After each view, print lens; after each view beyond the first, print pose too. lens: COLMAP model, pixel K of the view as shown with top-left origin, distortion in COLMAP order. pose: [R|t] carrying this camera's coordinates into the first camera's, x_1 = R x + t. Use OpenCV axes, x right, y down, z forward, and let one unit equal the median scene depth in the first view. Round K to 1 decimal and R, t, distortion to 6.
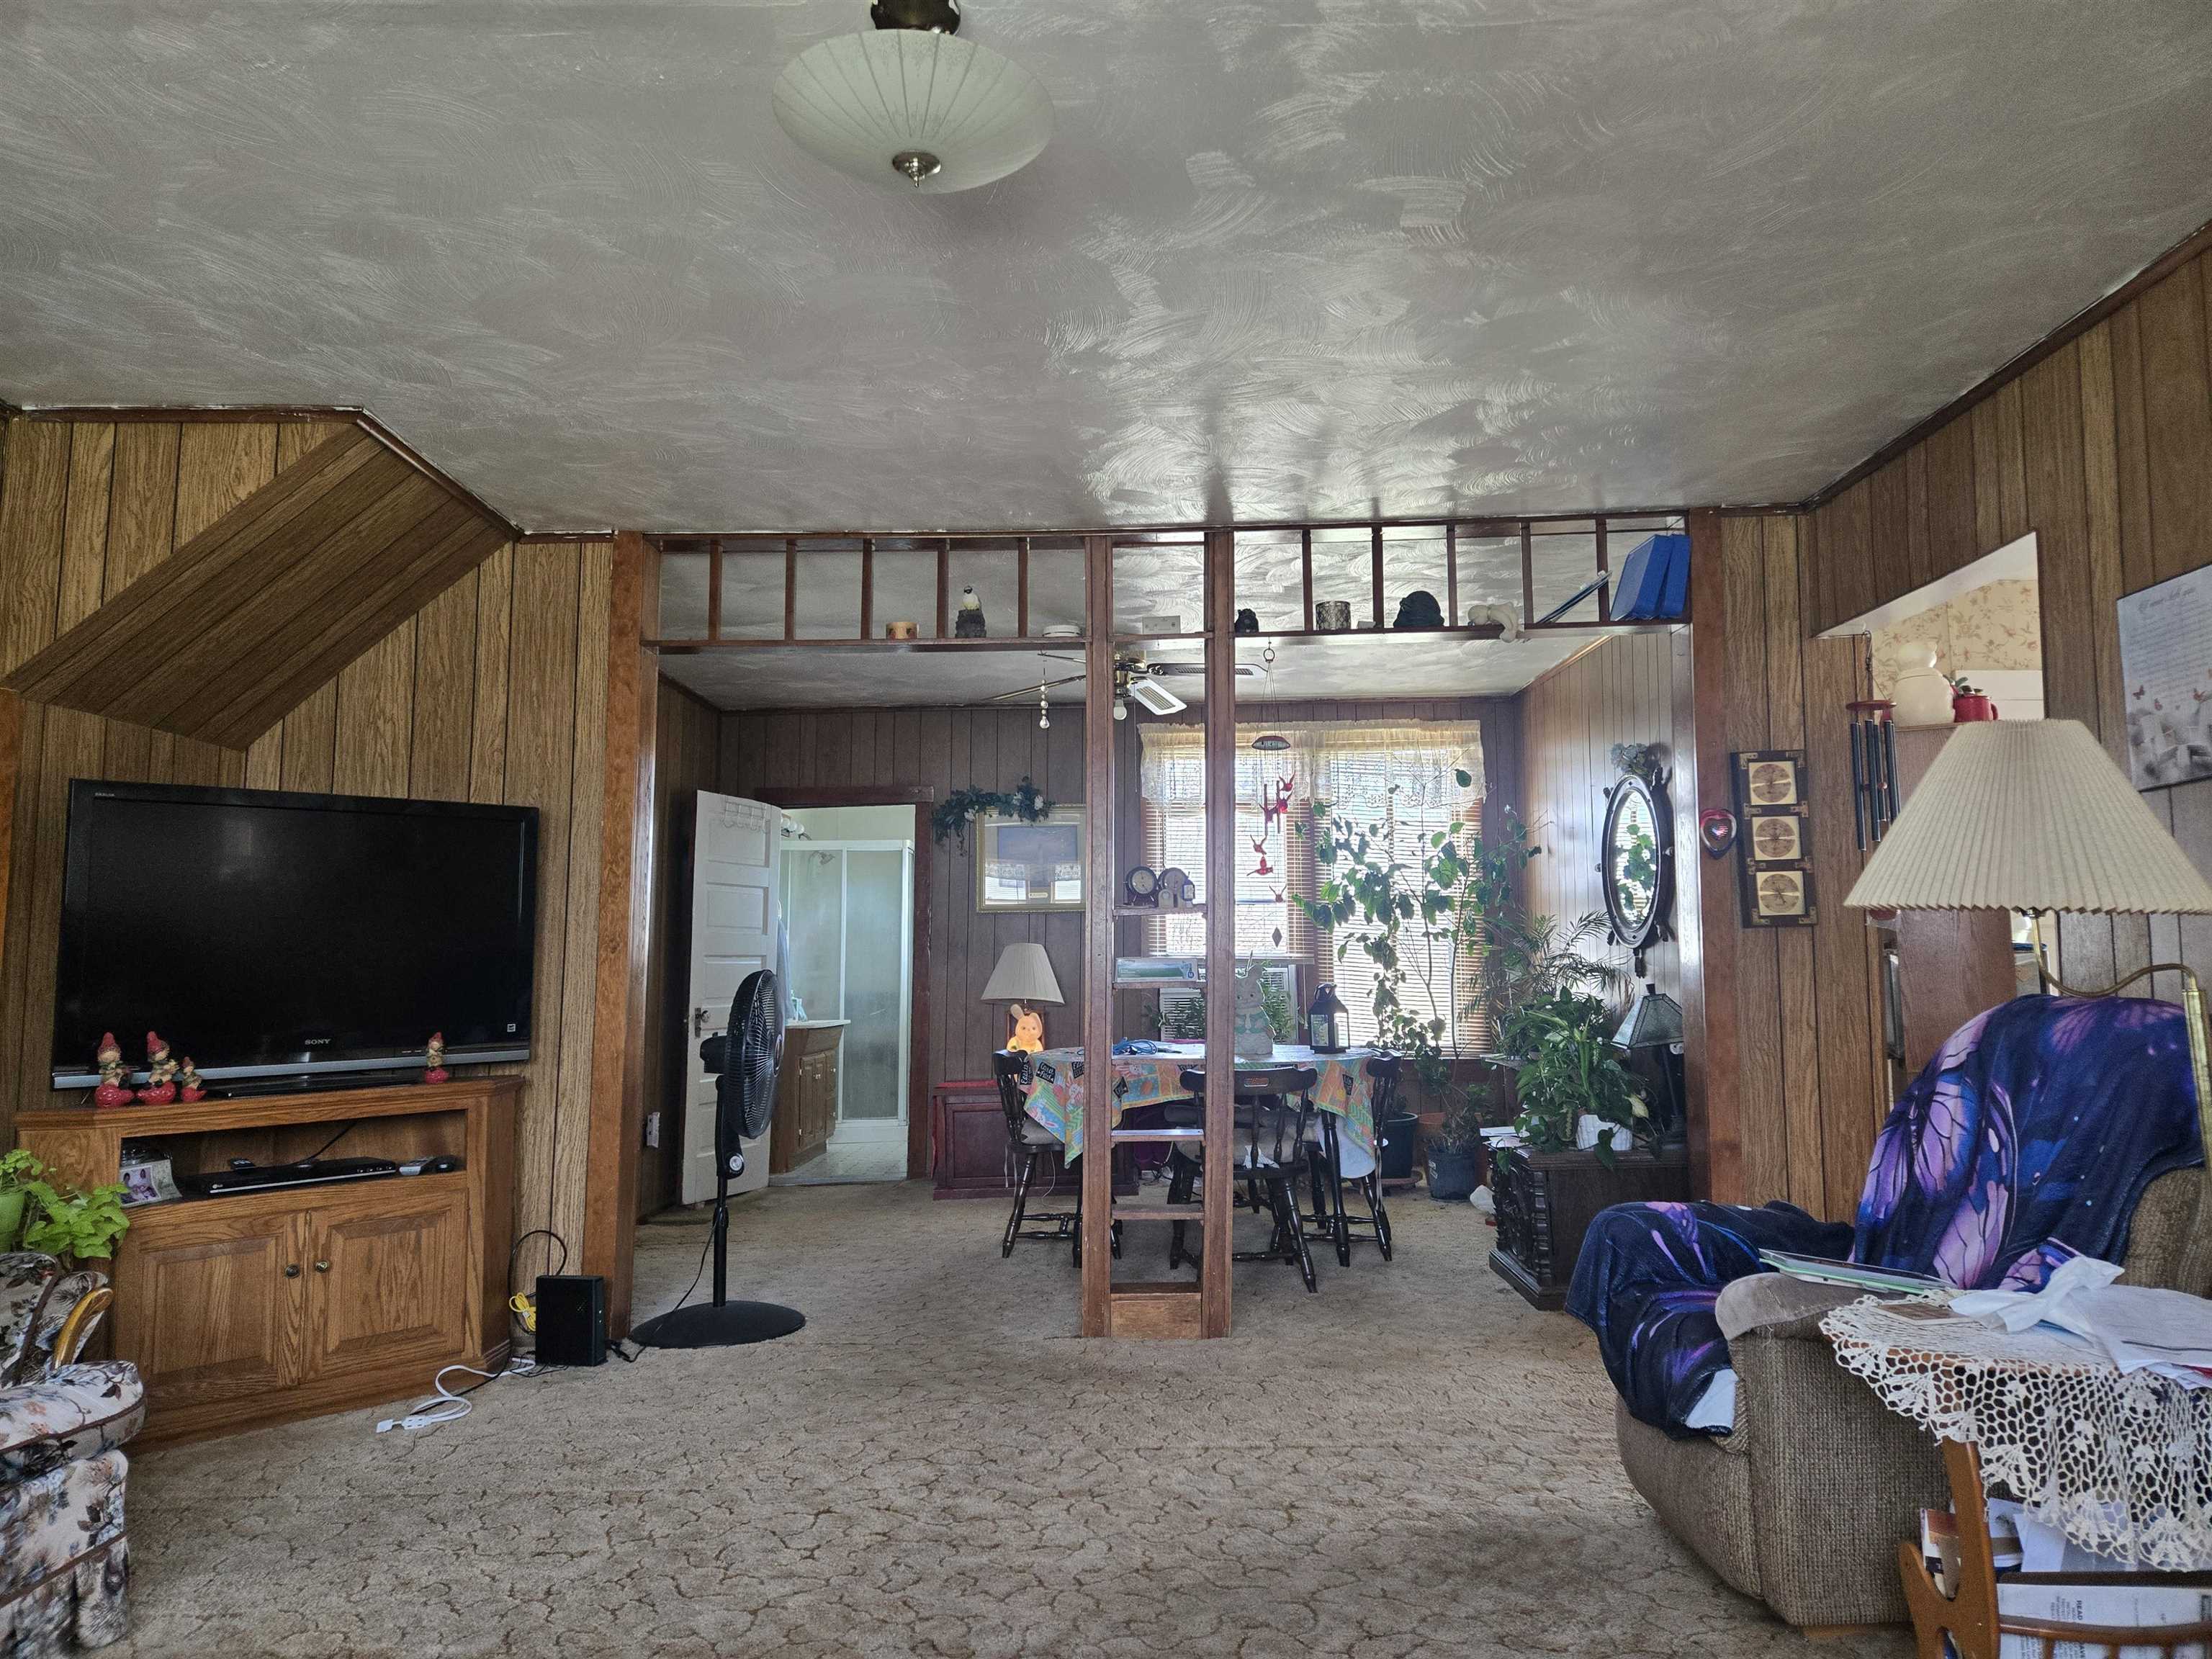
lens RADIAL K [[1471.9, 0, 1118.2], [0, 1471.9, 807.9], [0, 0, 1]] dist [0.081132, -0.065228]
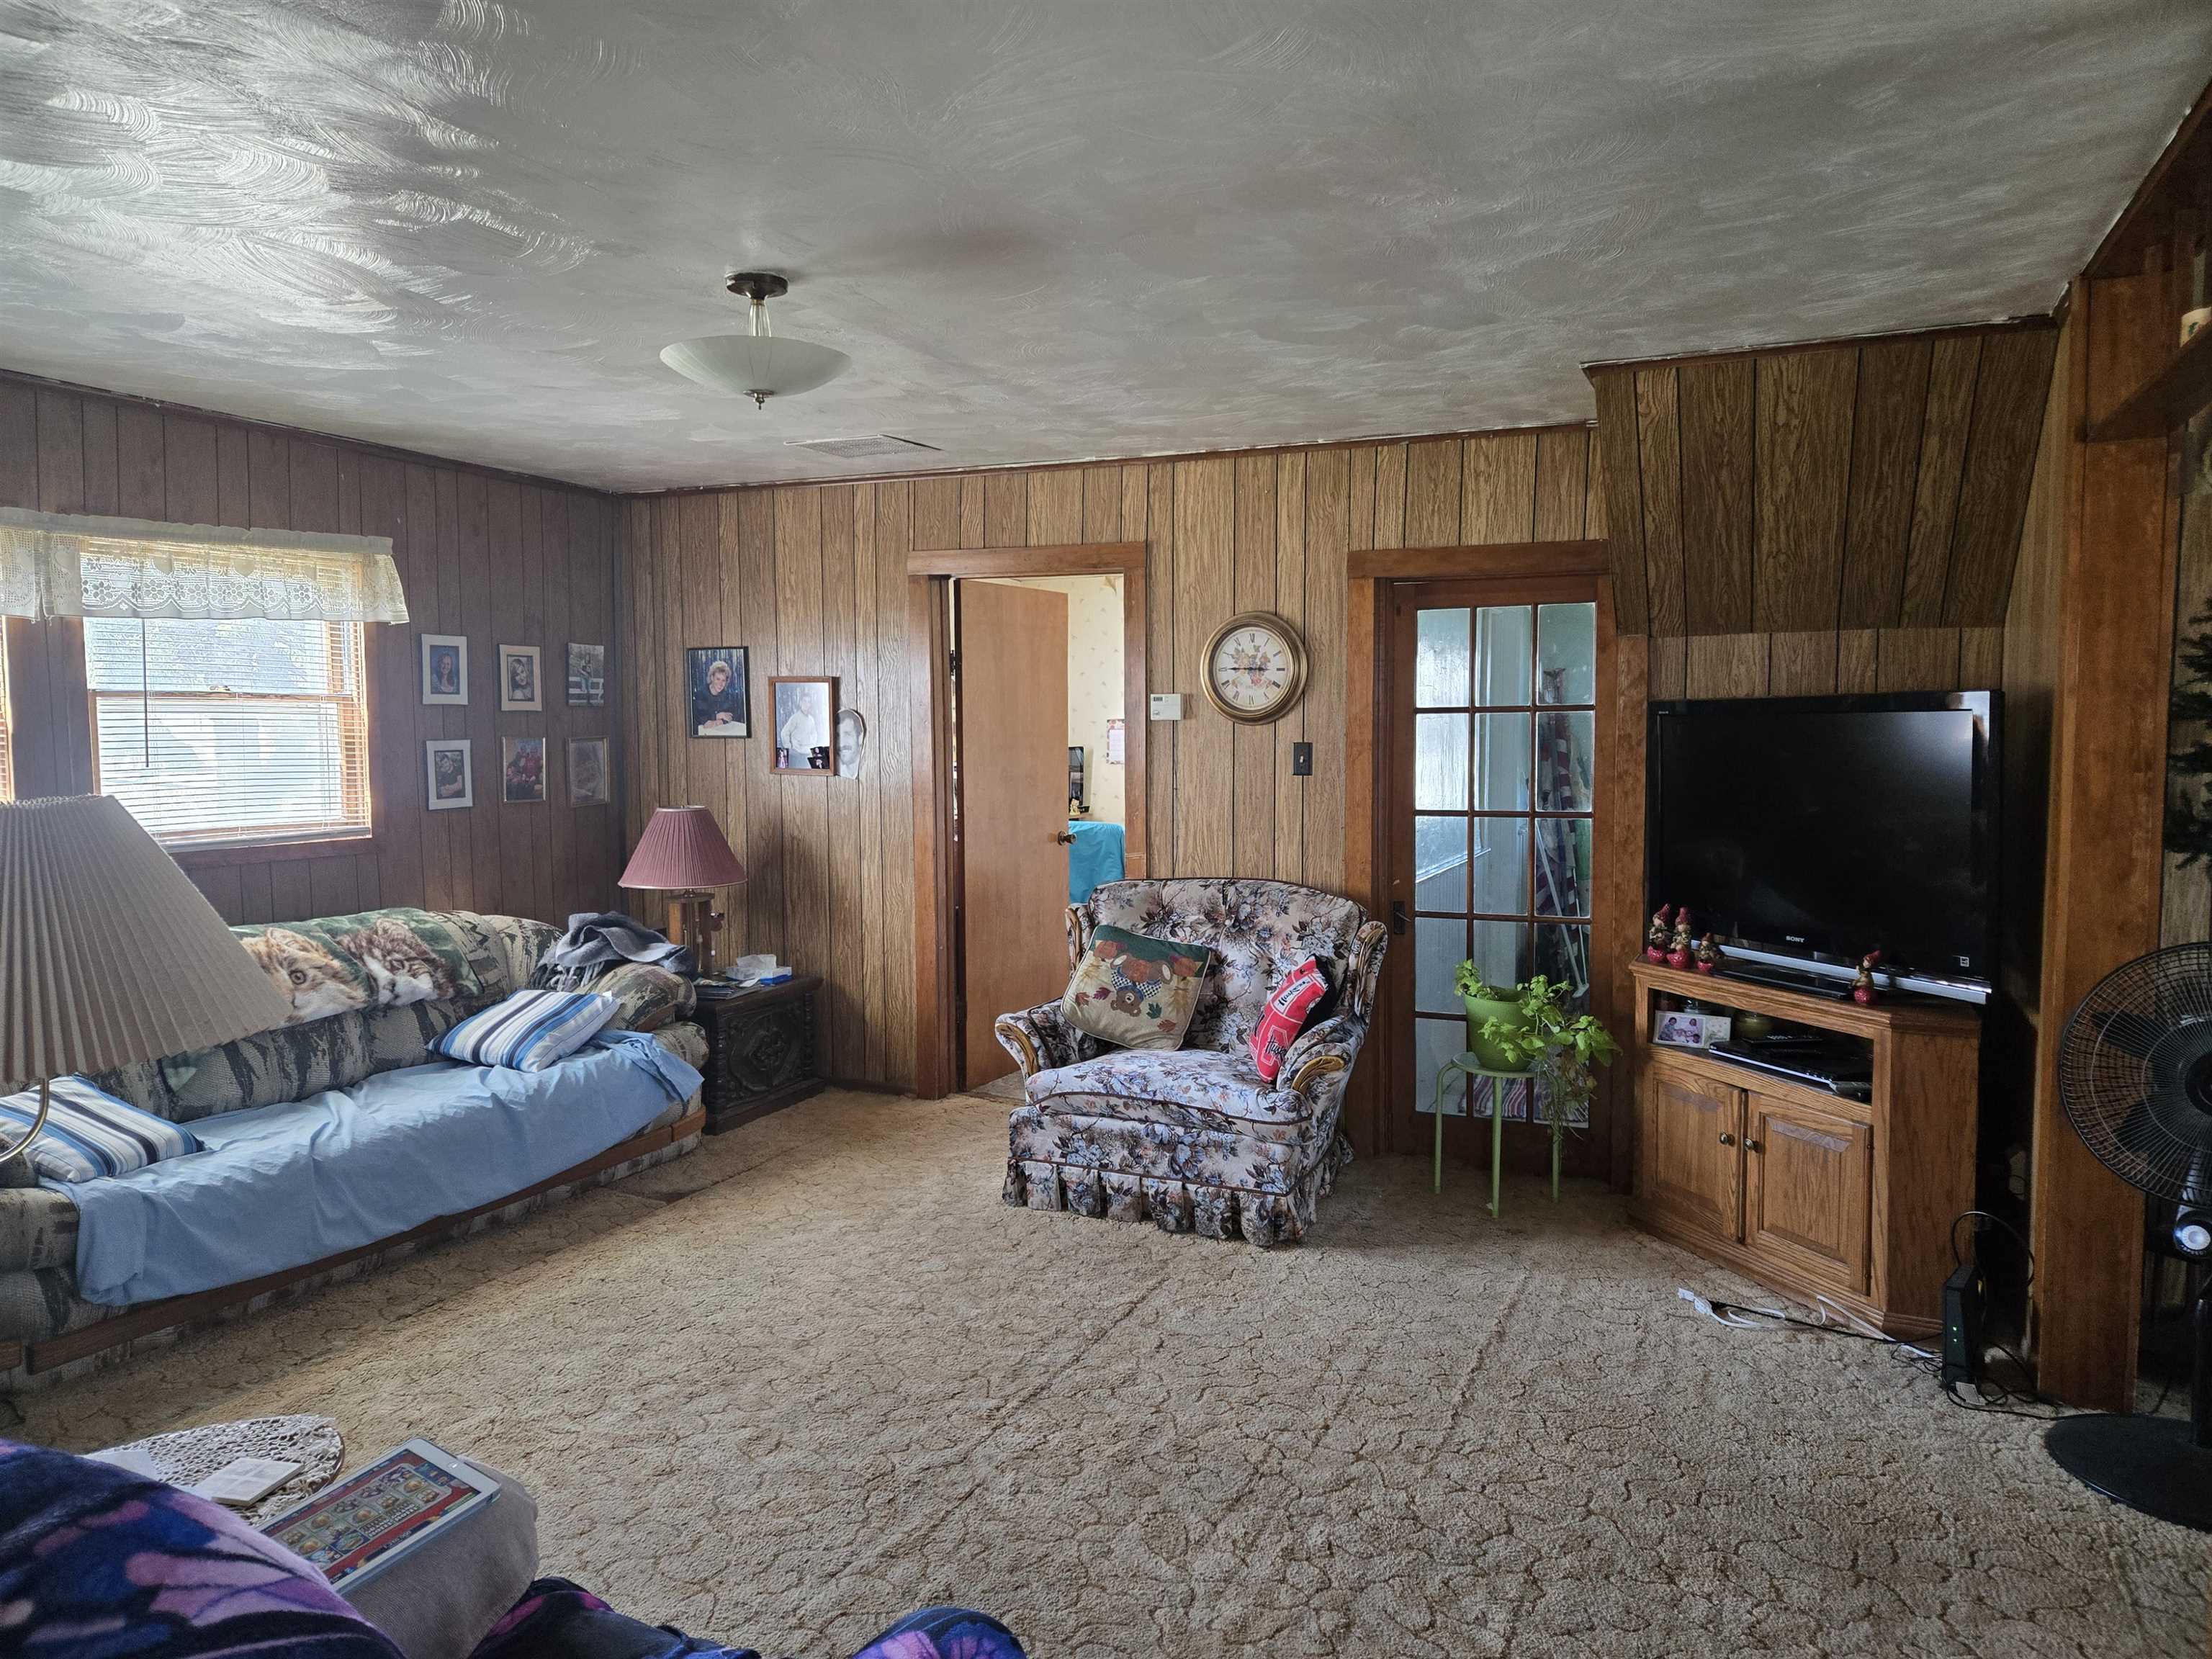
lens RADIAL K [[1471.9, 0, 1092.7], [0, 1471.9, 830.8], [0, 0, 1]] dist [0.081132, -0.065228]
pose [[-0.417484, 0.077548, -0.905369, 0.733482], [0.104344, 0.993852, 0.037012, -0.007449], [0.902674, -0.079018, -0.423009, 1.250915]]
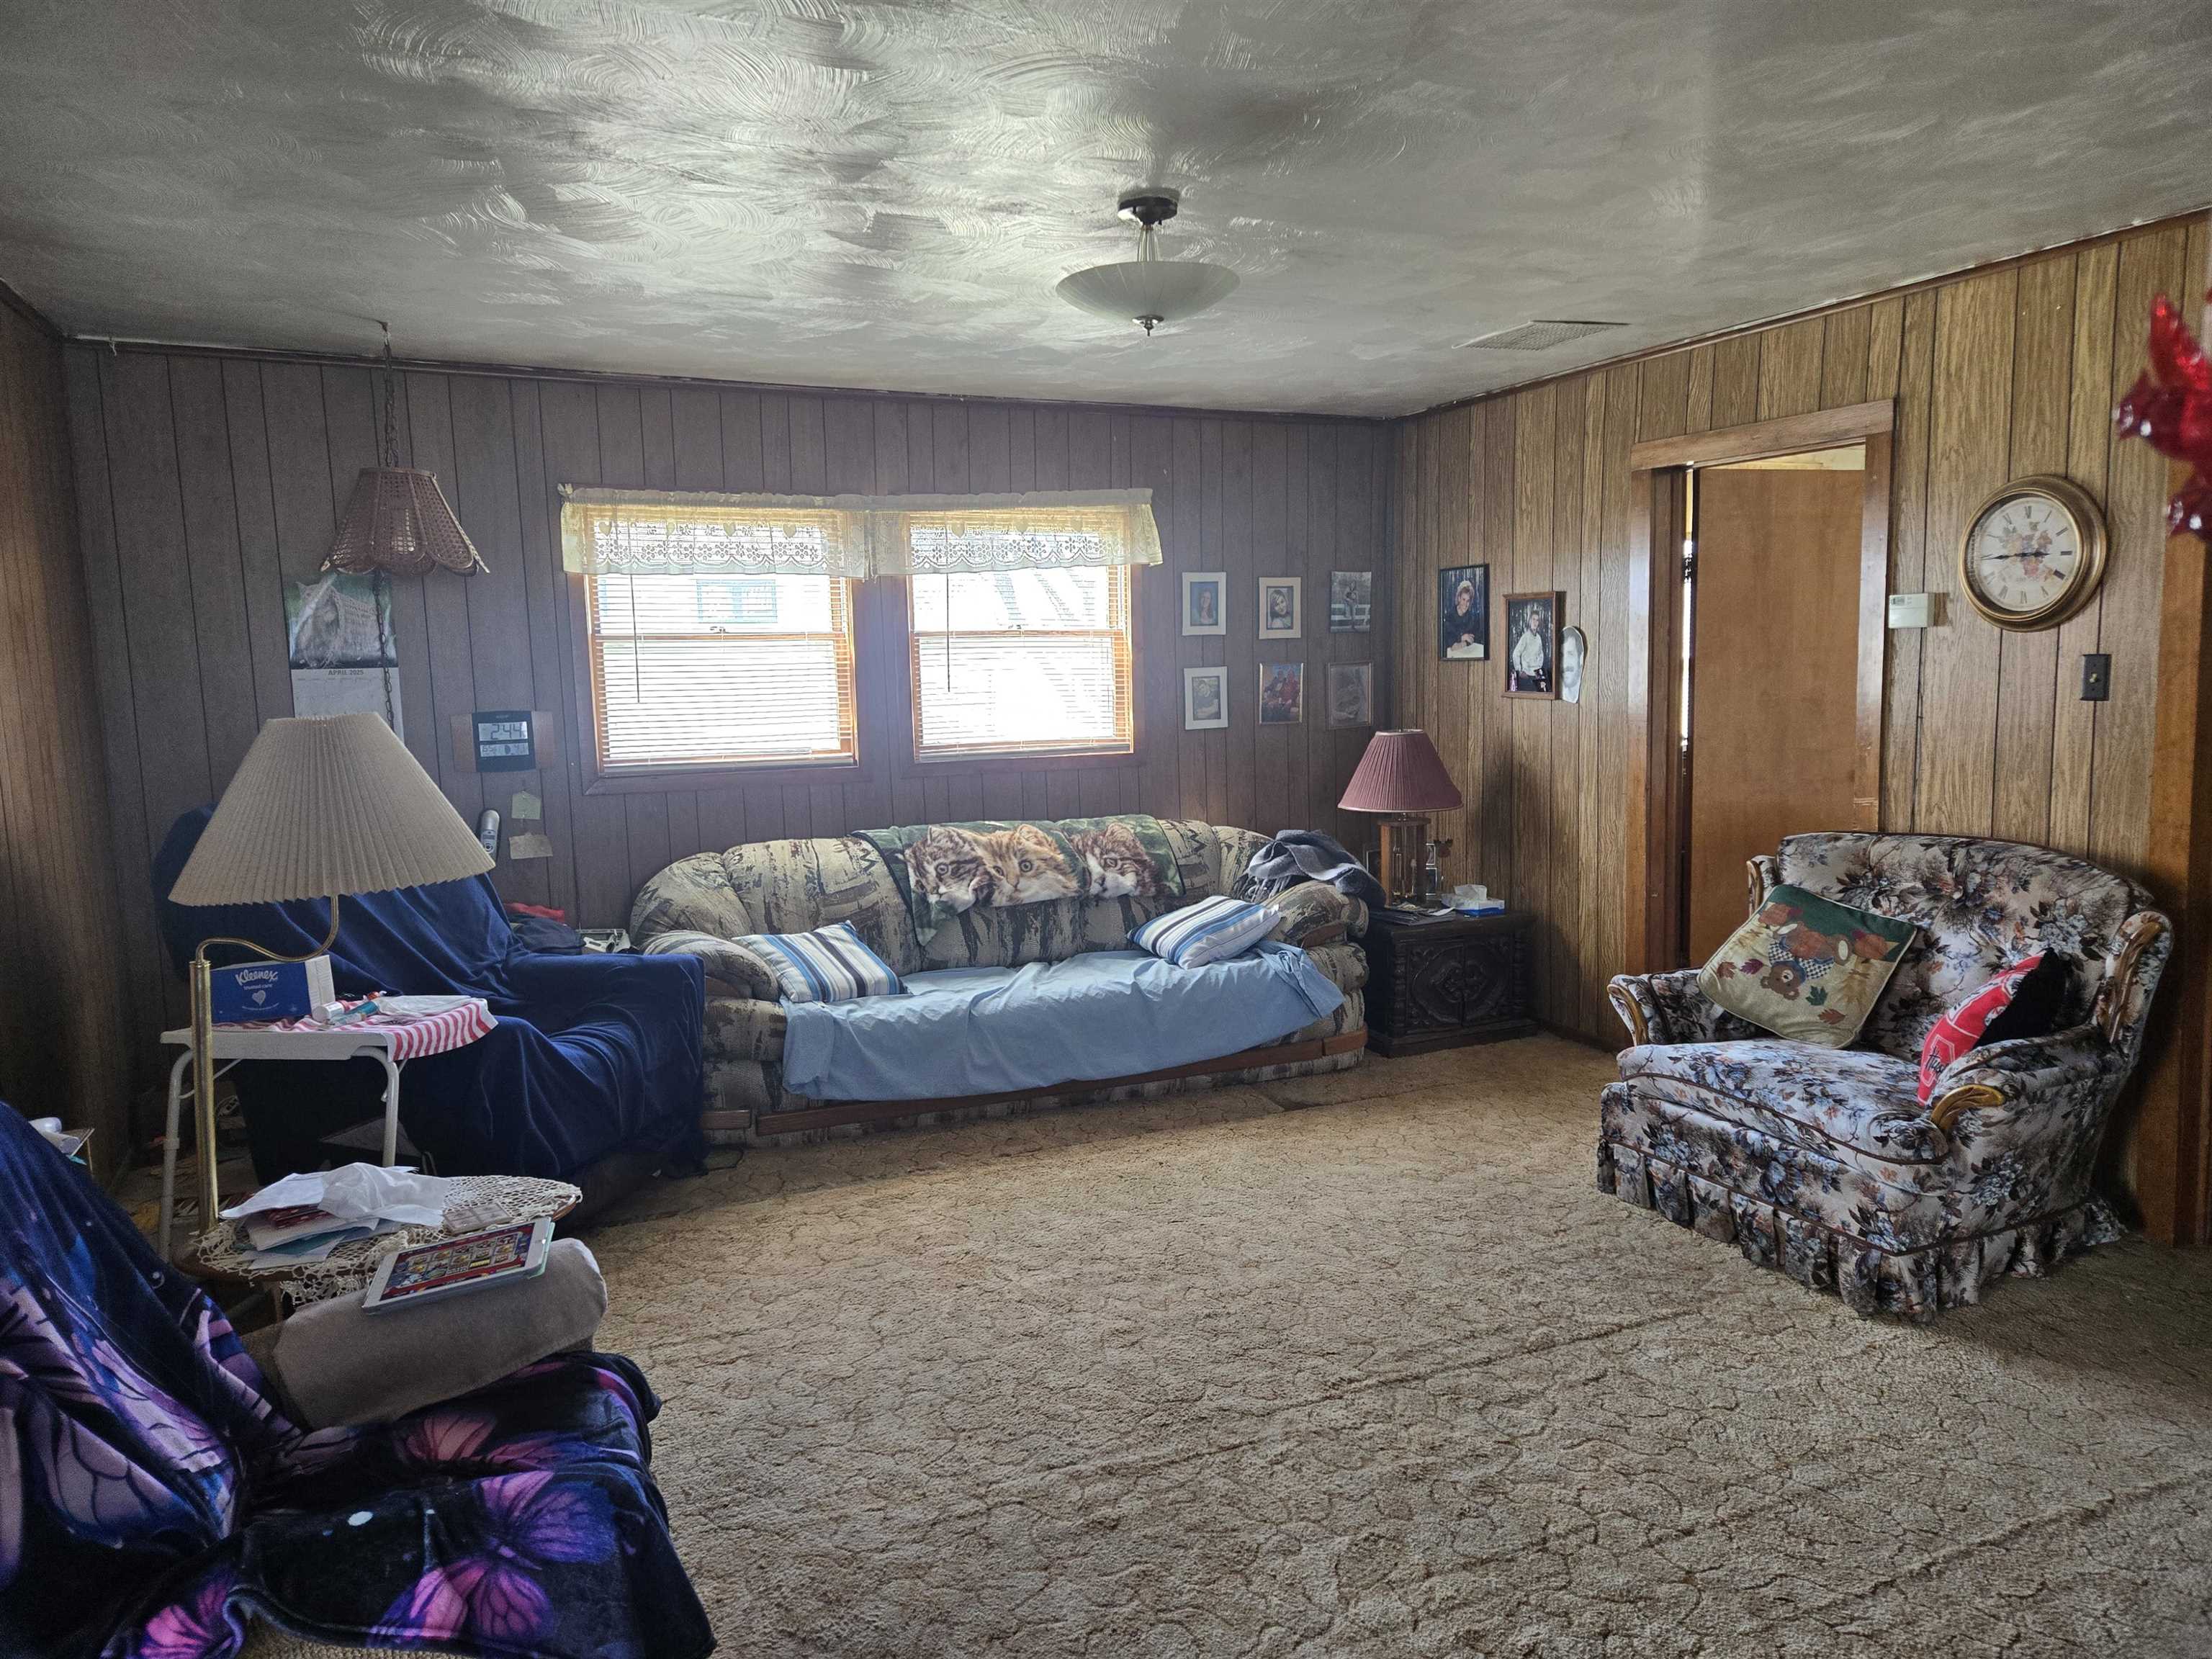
lens RADIAL K [[1471.9, 0, 1112.0], [0, 1471.9, 830.1], [0, 0, 1]] dist [0.081132, -0.065228]
pose [[-0.911911, 0.077184, -0.403065, 0.357871], [0.074591, 0.996968, 0.022154, 0.033576], [0.403553, -0.009862, -0.914903, 1.549476]]
